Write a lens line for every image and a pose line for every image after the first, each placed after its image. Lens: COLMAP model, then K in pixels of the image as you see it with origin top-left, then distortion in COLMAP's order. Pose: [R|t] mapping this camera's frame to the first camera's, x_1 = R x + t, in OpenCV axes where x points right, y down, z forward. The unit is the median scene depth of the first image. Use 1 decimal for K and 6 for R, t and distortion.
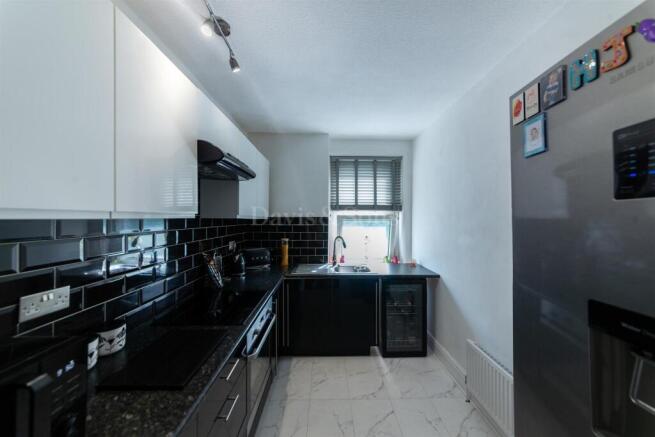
lens RADIAL K [[232.1, 0, 327.5], [0, 232.1, 218.5], [0, 0, 1]] dist [-0.000320, 0.000110]
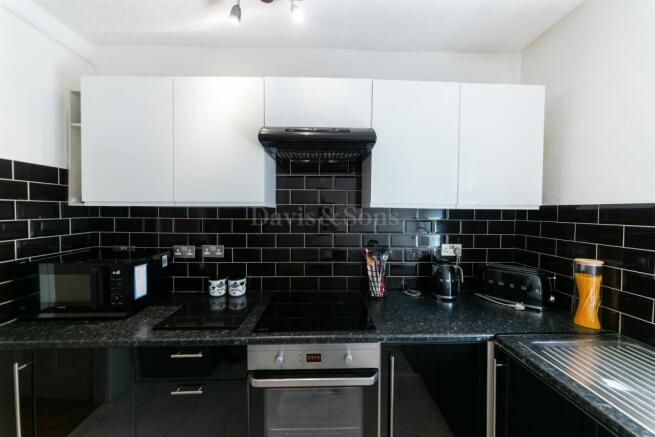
lens RADIAL K [[232.1, 0, 325.7], [0, 232.1, 209.6], [0, 0, 1]] dist [-0.000540, -0.000041]
pose [[0.015857, 0.007424, -0.999847, 0.211658], [-0.006493, 0.999952, 0.007322, 0.001019], [0.999853, 0.006376, 0.015904, 0.547155]]
